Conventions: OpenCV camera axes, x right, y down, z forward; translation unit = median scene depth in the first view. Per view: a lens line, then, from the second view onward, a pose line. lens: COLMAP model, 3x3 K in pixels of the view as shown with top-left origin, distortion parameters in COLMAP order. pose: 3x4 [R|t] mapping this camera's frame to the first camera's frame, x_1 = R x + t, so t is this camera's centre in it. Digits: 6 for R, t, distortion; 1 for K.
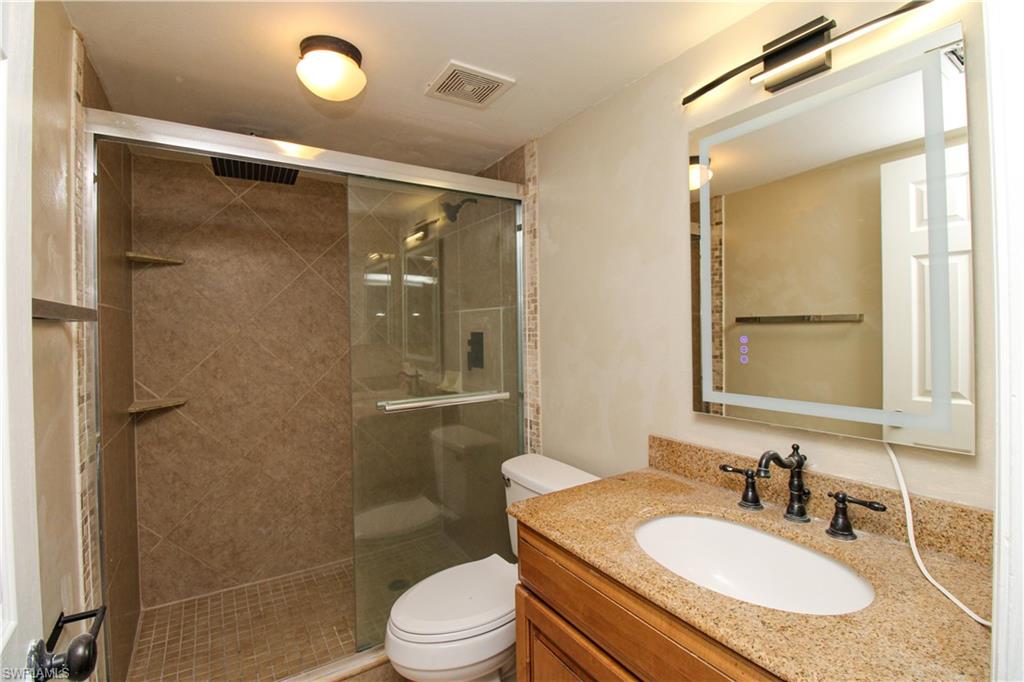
lens RADIAL K [[487.4, 0, 524.5], [0, 487.4, 321.4], [0, 0, 1]] dist [0.005848, -0.012206]
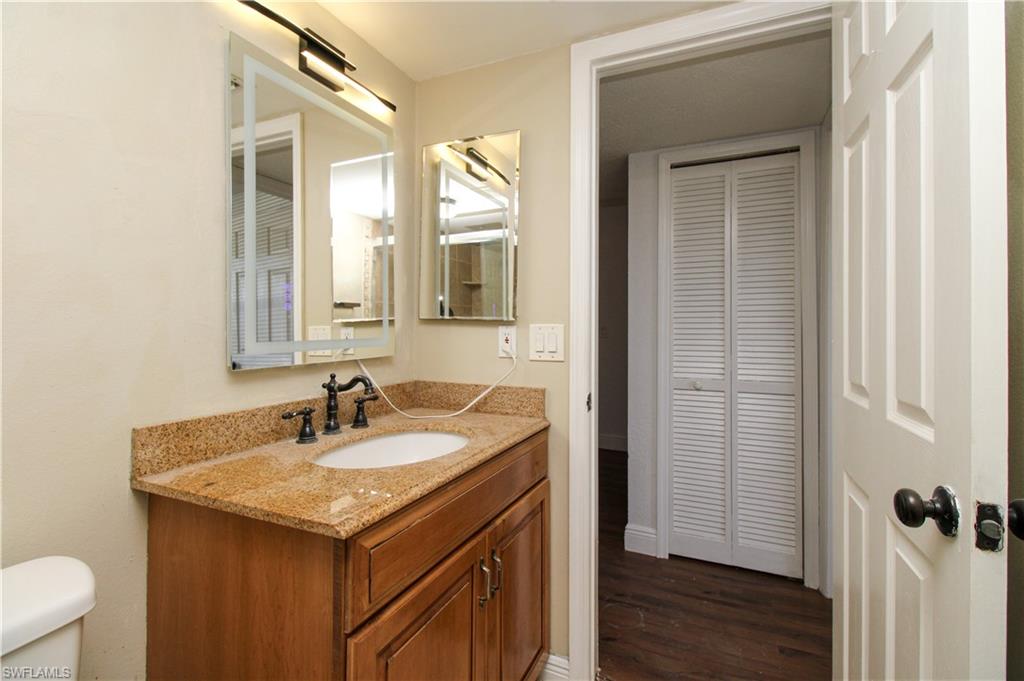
lens RADIAL K [[487.4, 0, 517.1], [0, 487.4, 325.7], [0, 0, 1]] dist [0.005848, -0.012206]
pose [[-0.558828, 0.015026, 0.829147, -0.402713], [-0.003617, 0.999782, -0.020556, 0.082543], [-0.829276, -0.014486, -0.558652, 0.703937]]
